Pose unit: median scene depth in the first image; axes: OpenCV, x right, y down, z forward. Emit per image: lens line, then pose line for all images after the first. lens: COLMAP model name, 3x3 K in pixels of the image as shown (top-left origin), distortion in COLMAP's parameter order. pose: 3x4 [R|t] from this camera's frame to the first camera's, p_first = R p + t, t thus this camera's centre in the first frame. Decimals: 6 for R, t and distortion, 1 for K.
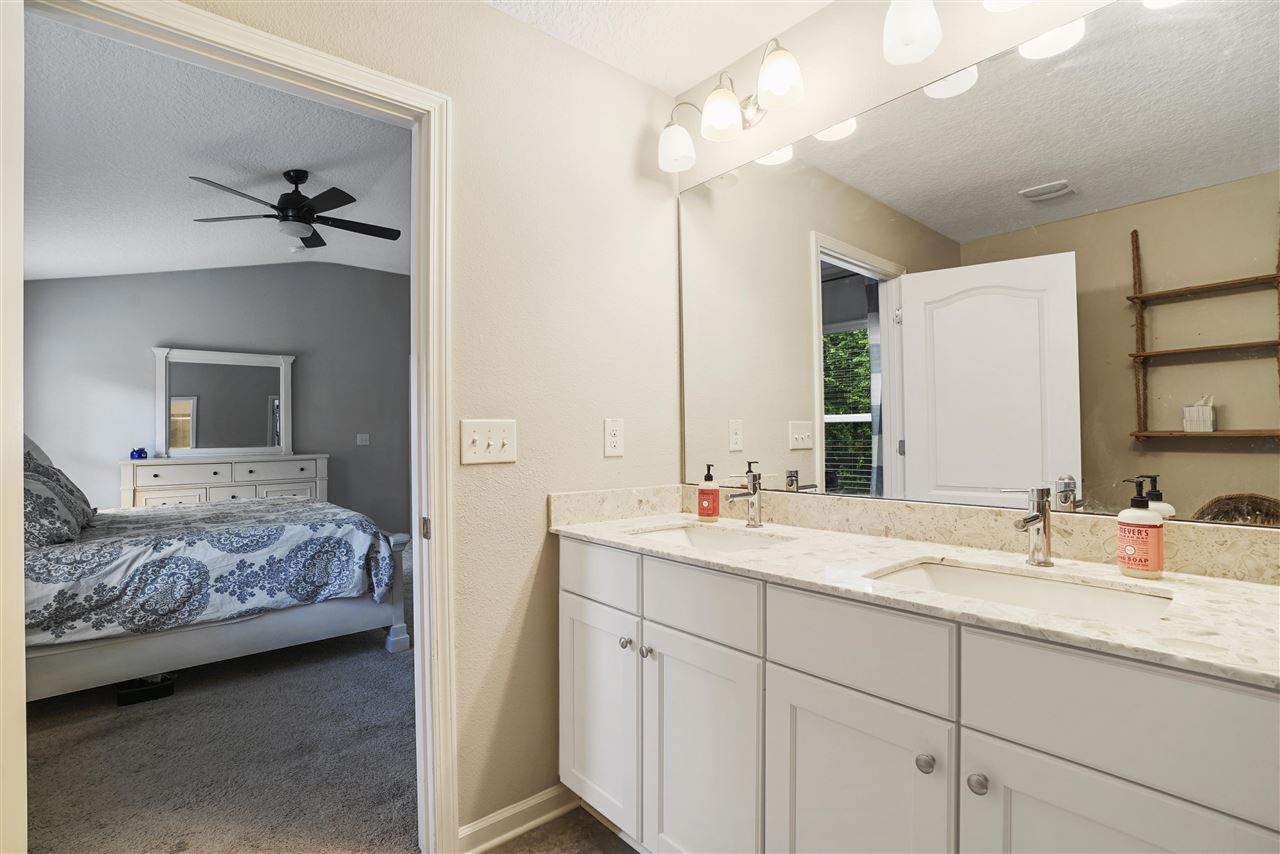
lens RADIAL K [[601.0, 0, 640.0], [0, 601.0, 427.0], [0, 0, 1]] dist [-0.045822, 0.018727]
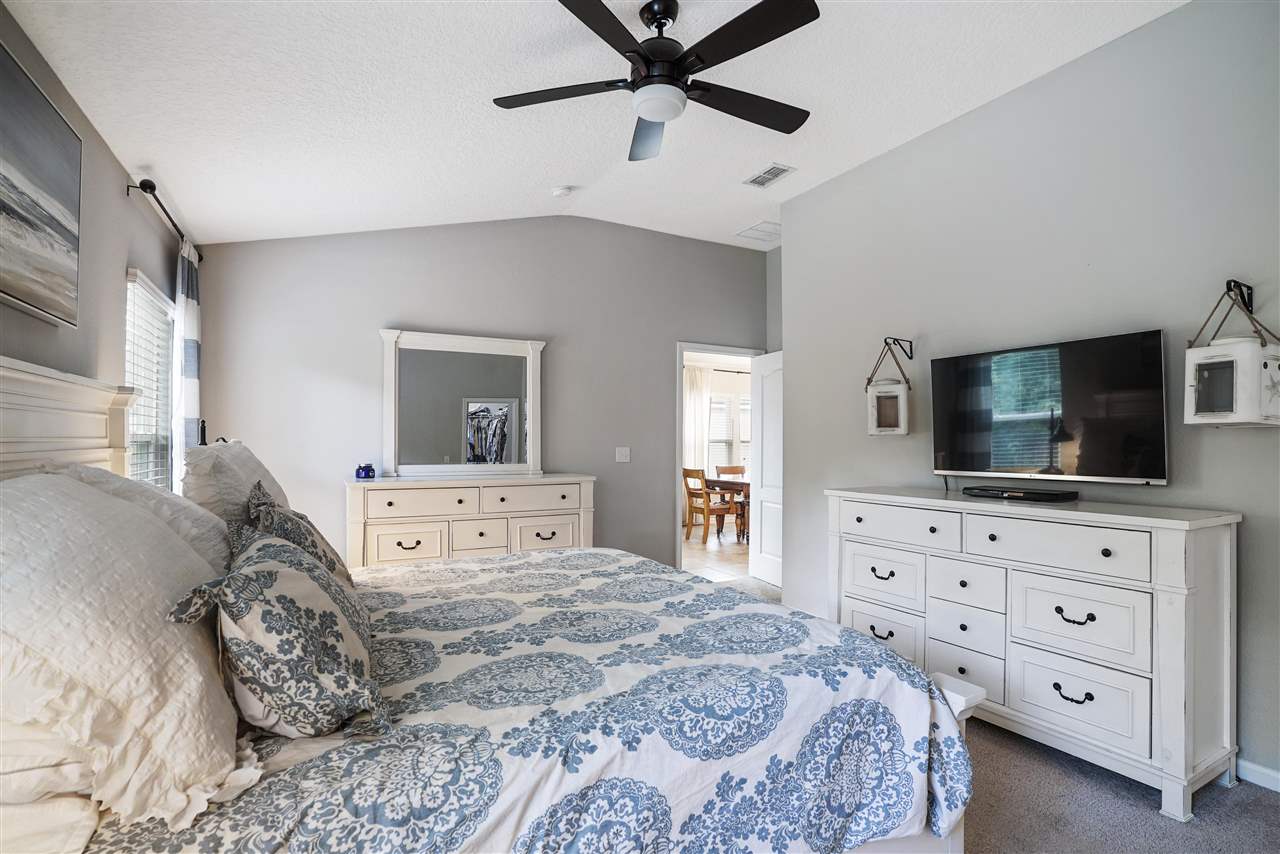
lens RADIAL K [[584.2, 0, 617.5], [0, 584.2, 439.4], [0, 0, 1]] dist [-0.063177, 0.016047]
pose [[0.980054, 0.015745, -0.198106, -0.641533], [-0.013069, 0.999805, 0.014811, -0.017311], [0.198301, -0.011927, 0.980069, 0.560015]]
